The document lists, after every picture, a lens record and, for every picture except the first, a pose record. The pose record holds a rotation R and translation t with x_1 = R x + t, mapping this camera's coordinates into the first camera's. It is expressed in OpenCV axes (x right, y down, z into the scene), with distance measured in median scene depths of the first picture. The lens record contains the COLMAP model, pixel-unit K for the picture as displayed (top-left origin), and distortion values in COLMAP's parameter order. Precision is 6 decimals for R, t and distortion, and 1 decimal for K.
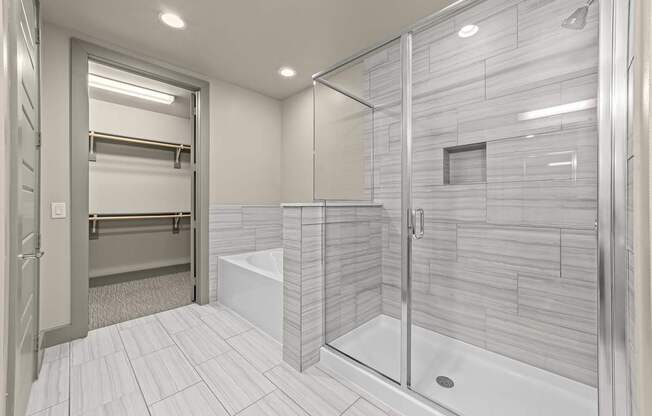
lens RADIAL K [[262.6, 0, 324.6], [0, 262.6, 202.9], [0, 0, 1]] dist [0.001268, 0.000391]
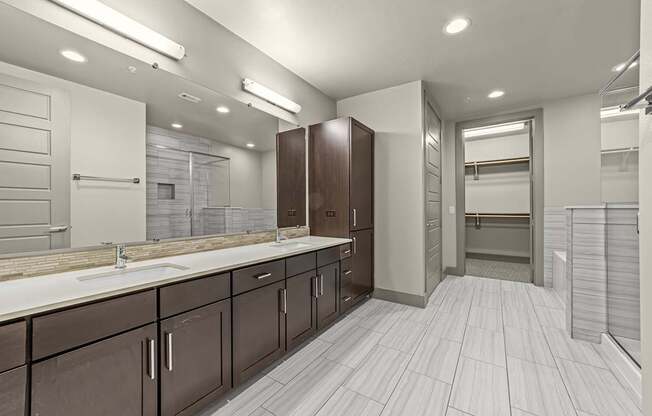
lens RADIAL K [[262.6, 0, 323.9], [0, 262.6, 206.6], [0, 0, 1]] dist [0.001268, 0.000391]
pose [[0.213753, -0.003869, -0.976880, 0.651714], [0.009937, 0.999949, -0.001786, -0.004430], [0.976837, -0.009325, 0.213780, -0.320978]]
